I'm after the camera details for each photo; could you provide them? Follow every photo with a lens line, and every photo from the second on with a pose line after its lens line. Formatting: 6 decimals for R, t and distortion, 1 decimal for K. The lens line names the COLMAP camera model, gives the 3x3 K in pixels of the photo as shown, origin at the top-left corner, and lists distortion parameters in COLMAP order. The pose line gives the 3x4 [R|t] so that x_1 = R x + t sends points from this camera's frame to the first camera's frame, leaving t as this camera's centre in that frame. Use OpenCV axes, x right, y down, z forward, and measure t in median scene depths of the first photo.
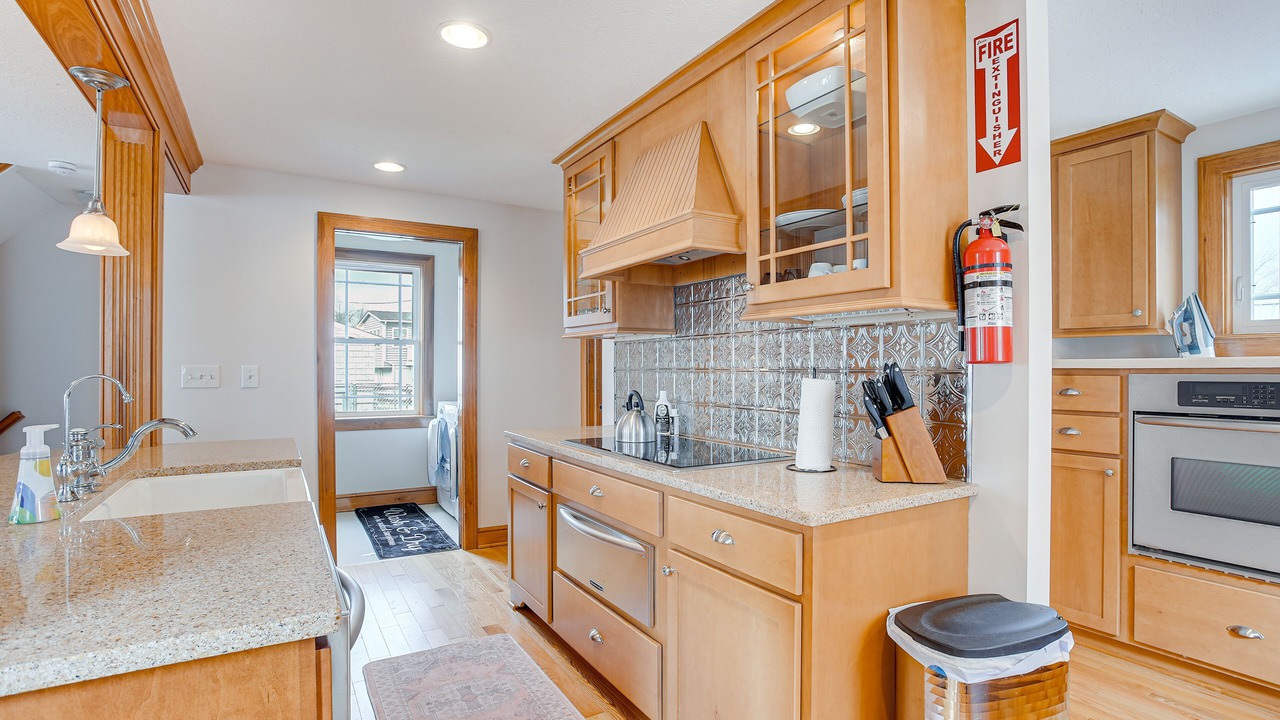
lens RADIAL K [[625.2, 0, 640.8], [0, 625.2, 372.4], [0, 0, 1]] dist [-0.042218, 0.009495]
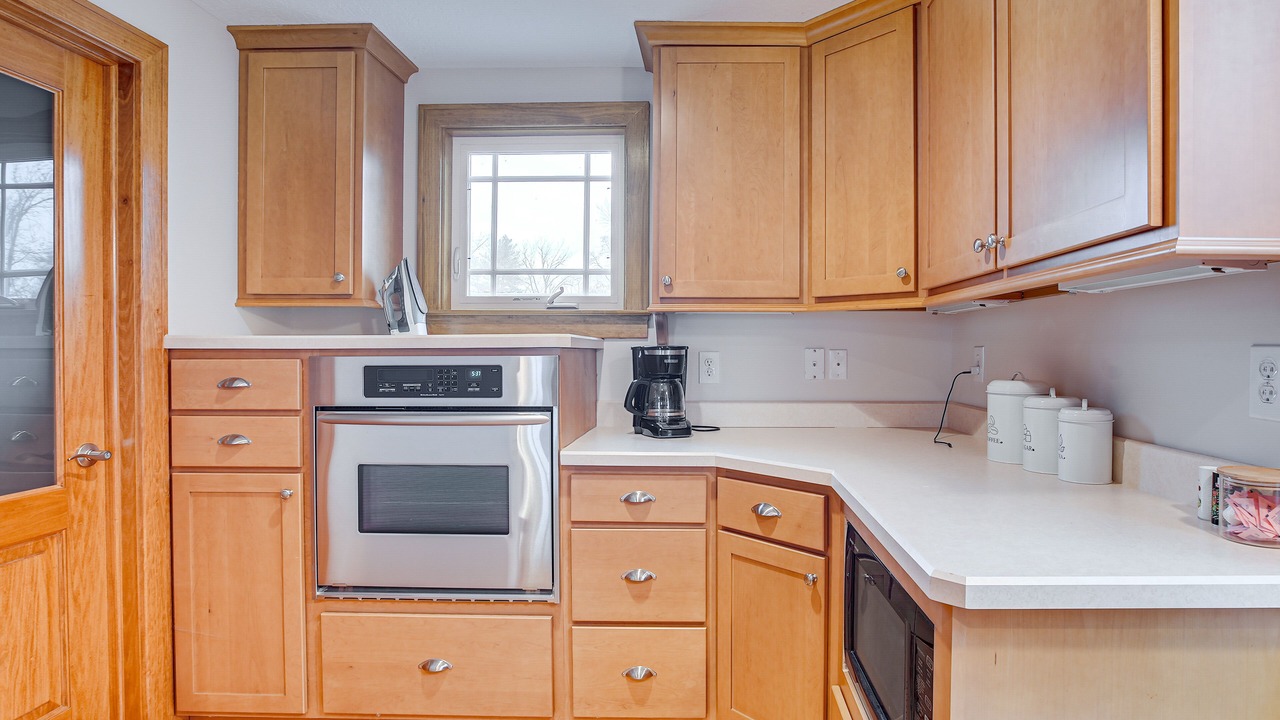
lens RADIAL K [[625.2, 0, 640.8], [0, 625.2, 372.4], [0, 0, 1]] dist [-0.042218, 0.009495]
pose [[0.614196, -0.027741, 0.788666, 0.431230], [0.003189, 0.999461, 0.032673, -0.001269], [-0.789147, -0.017553, 0.613954, 0.215759]]
